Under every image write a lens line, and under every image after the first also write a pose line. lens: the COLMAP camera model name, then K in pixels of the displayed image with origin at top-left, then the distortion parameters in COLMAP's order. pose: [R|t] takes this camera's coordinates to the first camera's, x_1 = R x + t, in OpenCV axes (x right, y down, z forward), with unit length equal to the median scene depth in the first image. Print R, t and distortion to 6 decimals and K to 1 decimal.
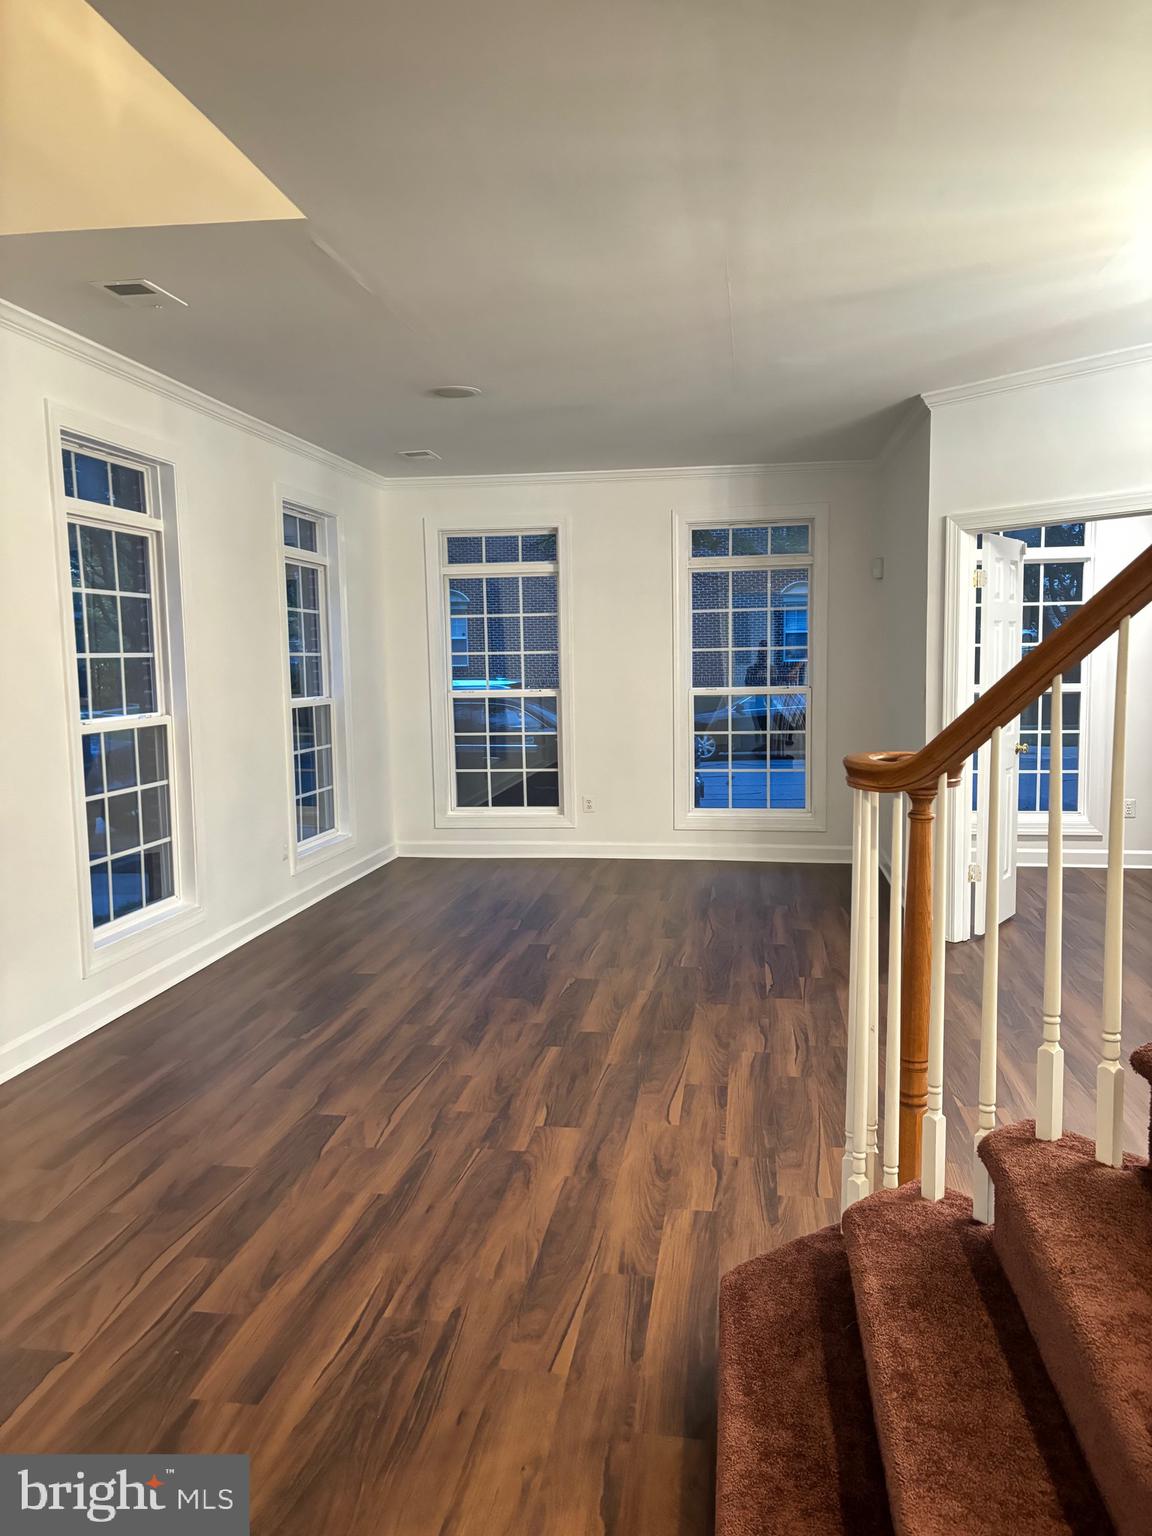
lens RADIAL K [[1145.5, 0, 584.7], [0, 1145.5, 769.0], [0, 0, 1]] dist [0.048667, -0.049652]
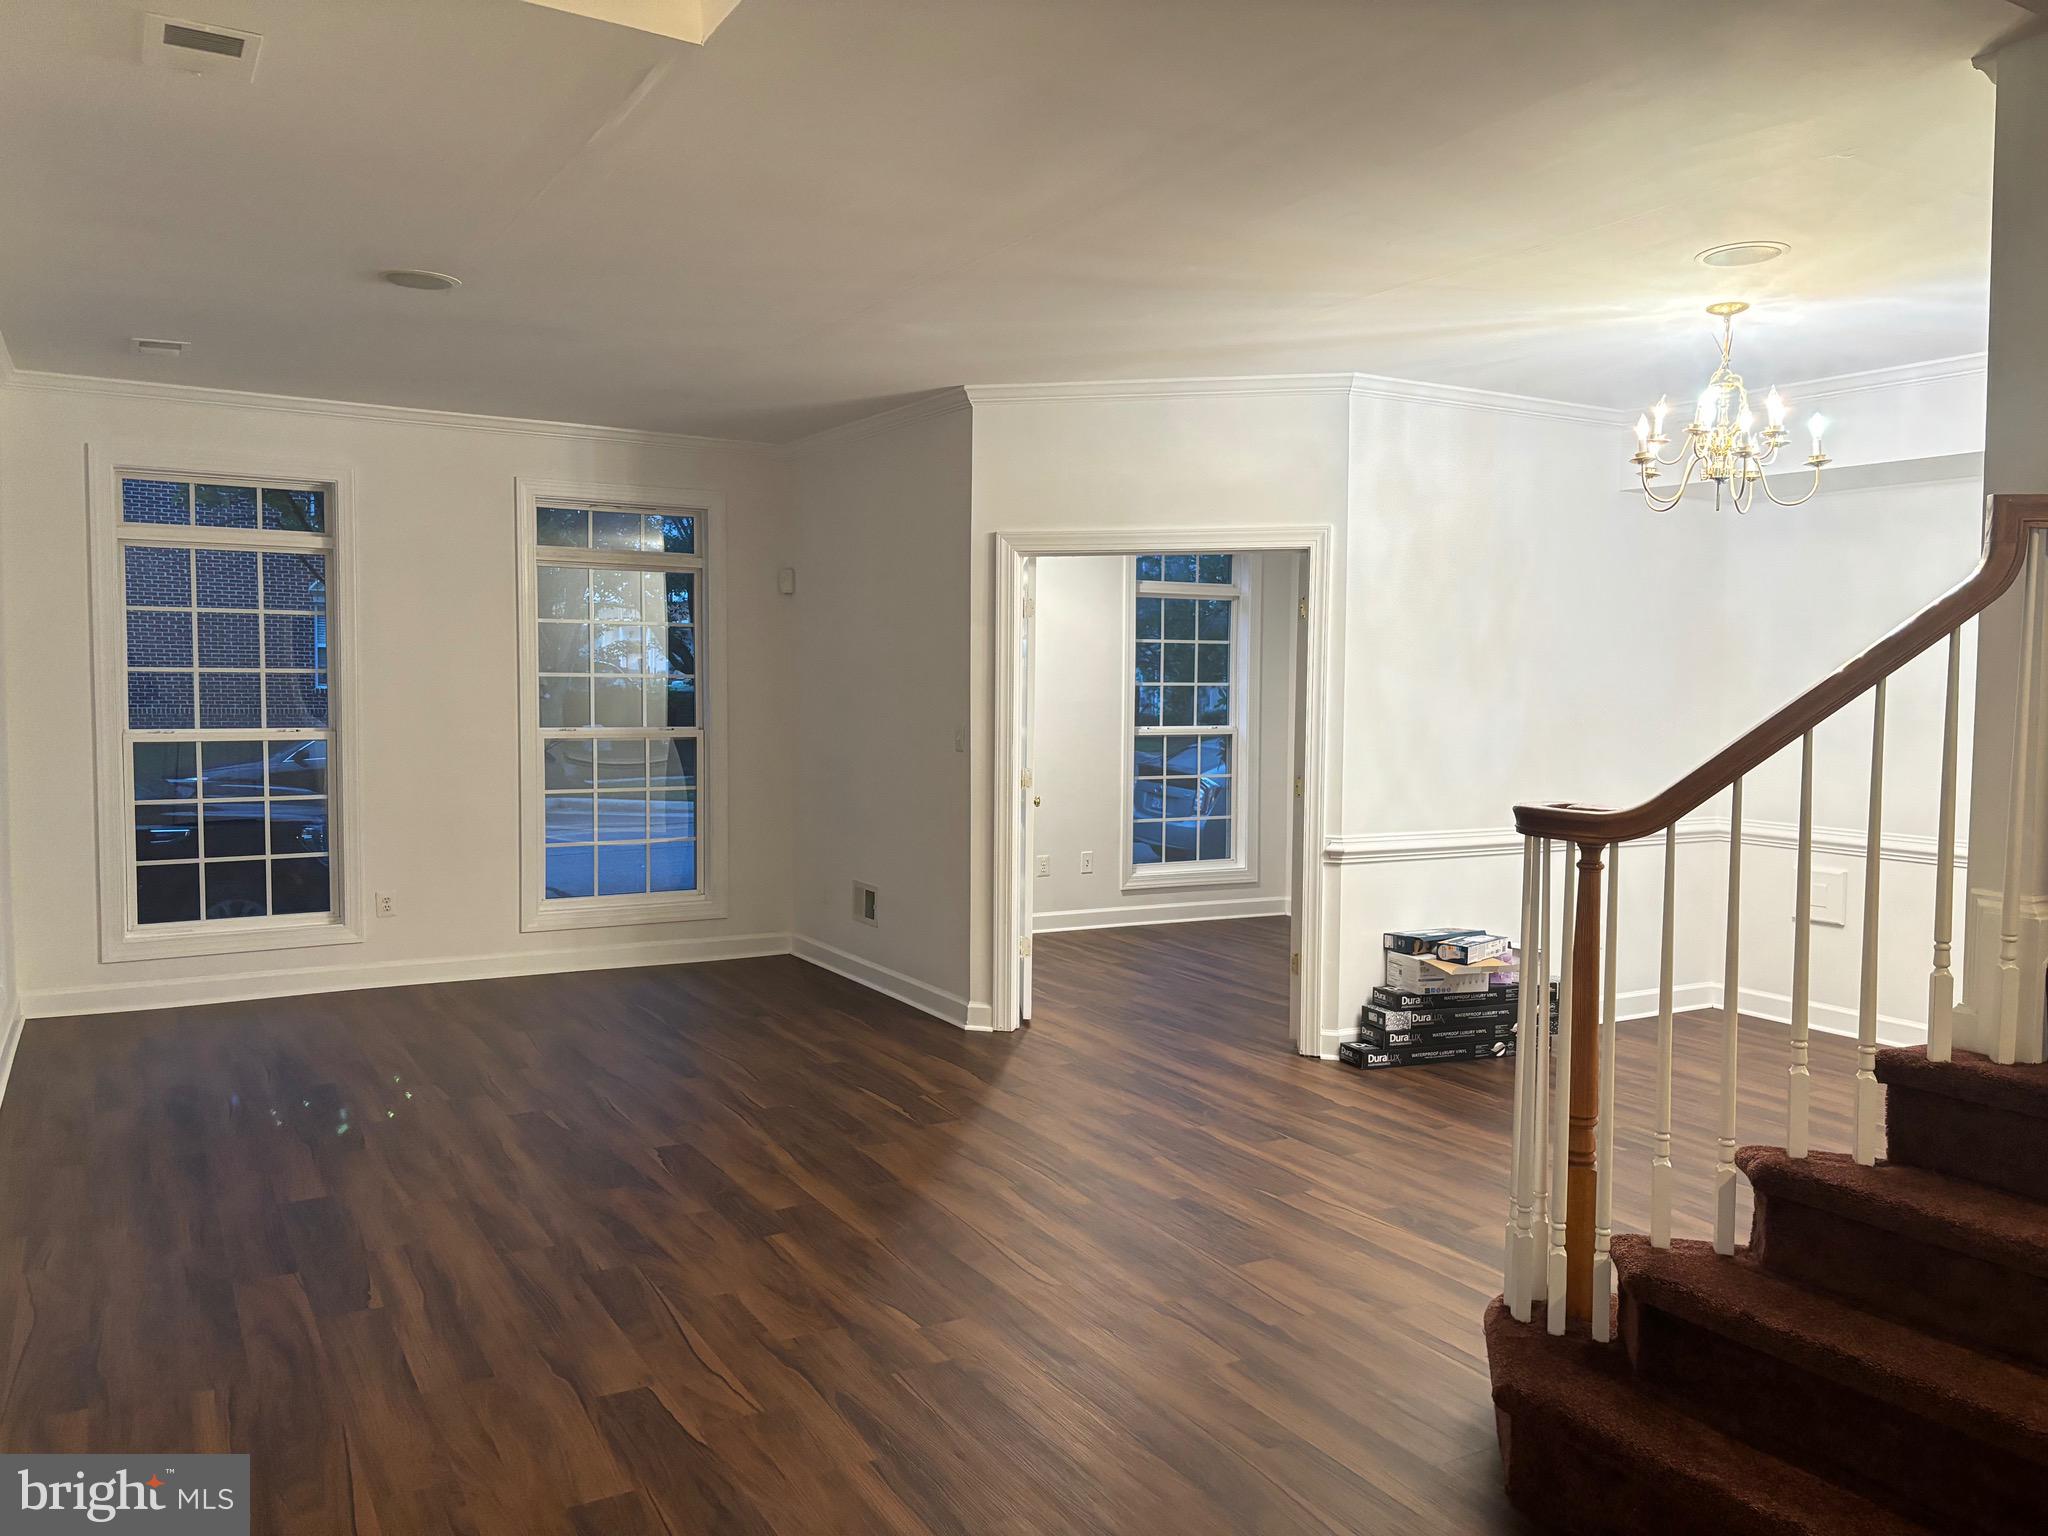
lens RADIAL K [[1527.3, 0, 1036.7], [0, 1527.3, 758.5], [0, 0, 1]] dist [0.048667, -0.049652]
pose [[0.775848, -0.006235, 0.630890, -0.271239], [0.037892, 0.998607, -0.036729, -0.006349], [-0.629781, 0.052401, 0.775003, 0.078293]]
